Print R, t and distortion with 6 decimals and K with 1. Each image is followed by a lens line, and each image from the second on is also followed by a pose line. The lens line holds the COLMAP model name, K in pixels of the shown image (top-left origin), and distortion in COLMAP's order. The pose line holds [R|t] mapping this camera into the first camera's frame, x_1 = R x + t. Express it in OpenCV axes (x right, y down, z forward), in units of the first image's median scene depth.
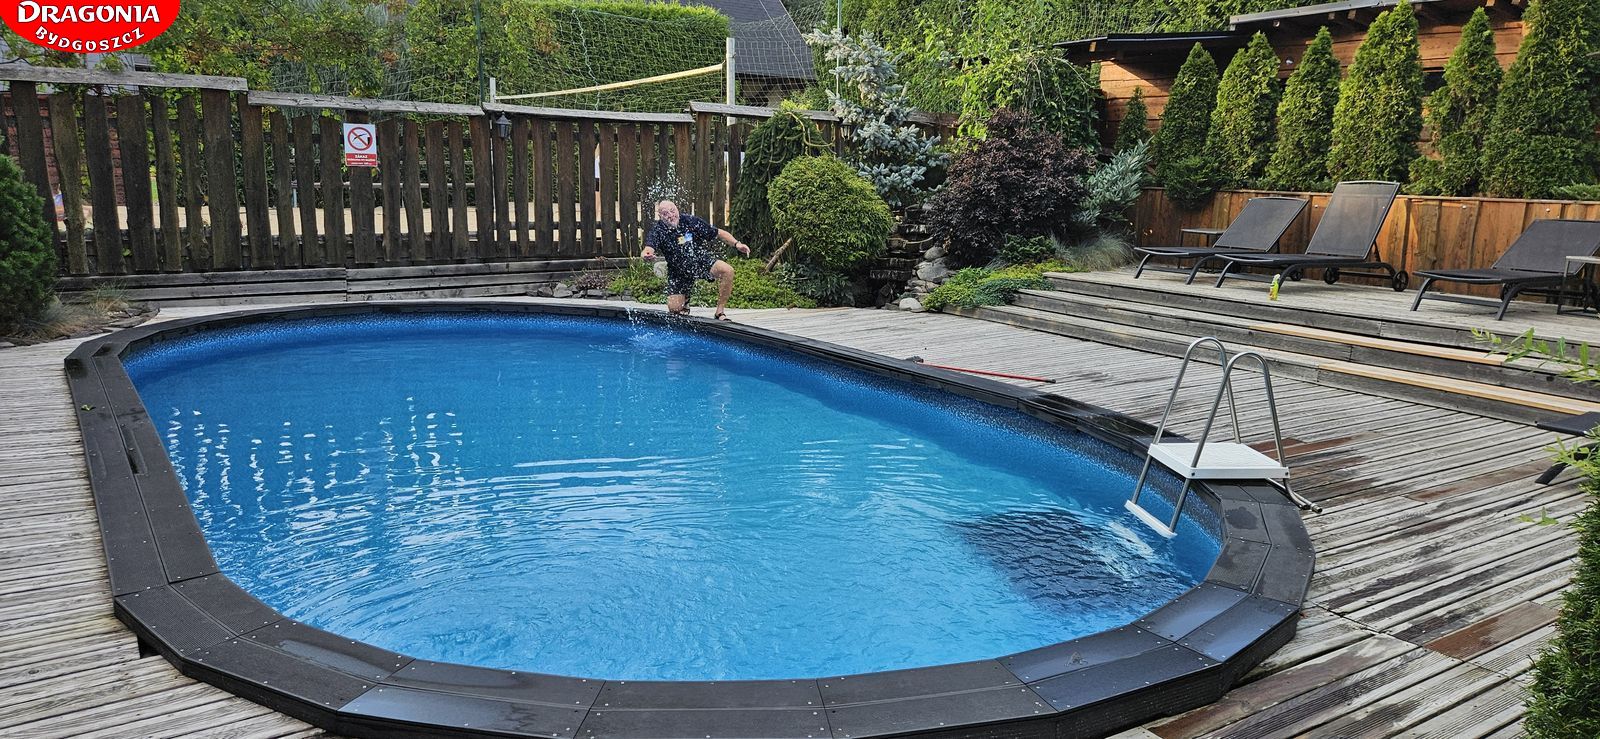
lens RADIAL K [[1070.8, 0, 800.0], [0, 1070.8, 369.5], [0, 0, 1]] dist [0.001422, 0.000602]
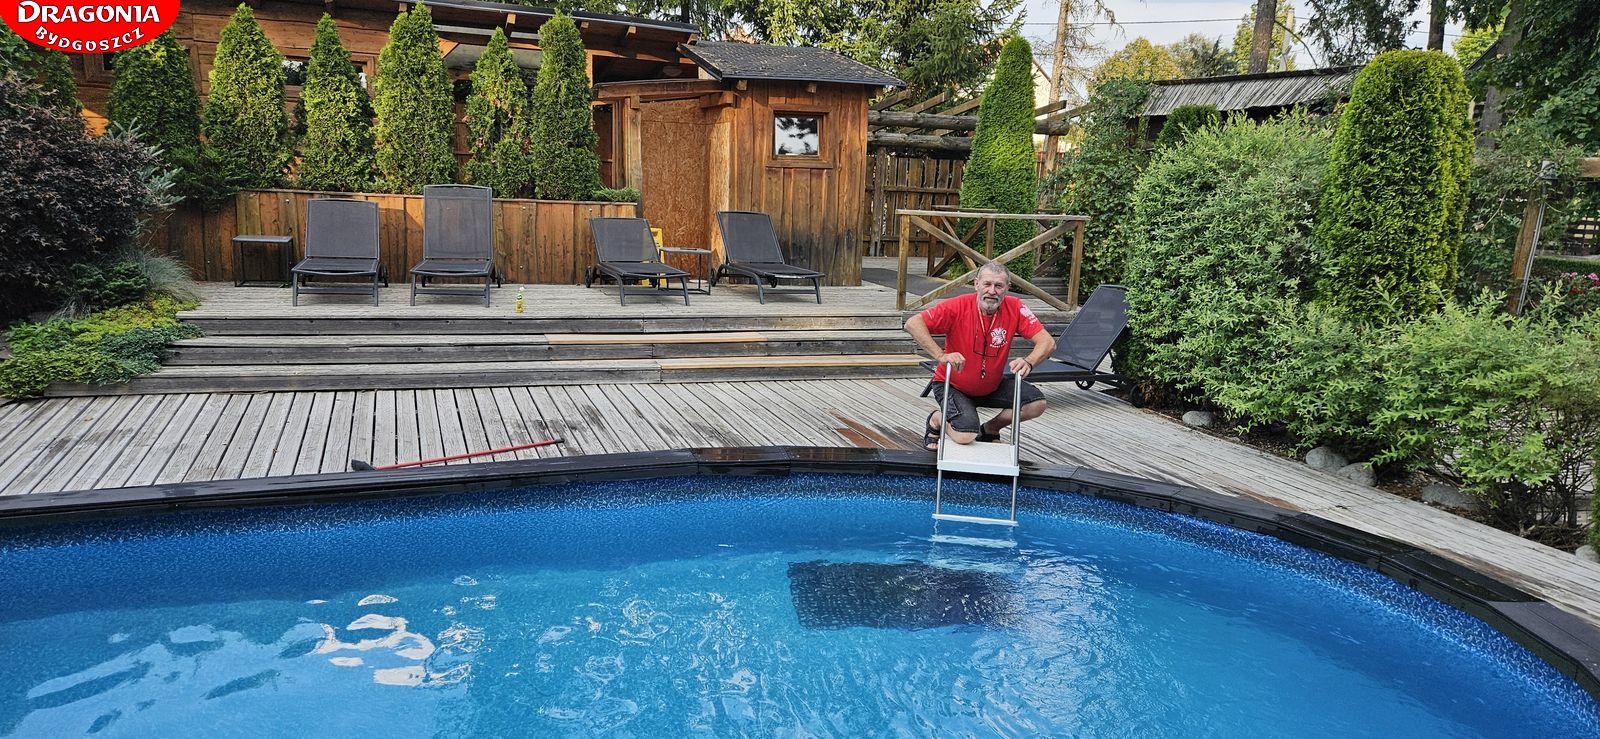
lens RADIAL K [[1070.8, 0, 800.0], [0, 1070.8, 369.5], [0, 0, 1]] dist [0.001422, 0.000602]
pose [[0.211871, -0.187175, 0.959206, -0.413212], [0.134581, 0.977725, 0.161062, -0.119713], [-0.967987, 0.094967, 0.232342, 0.442228]]
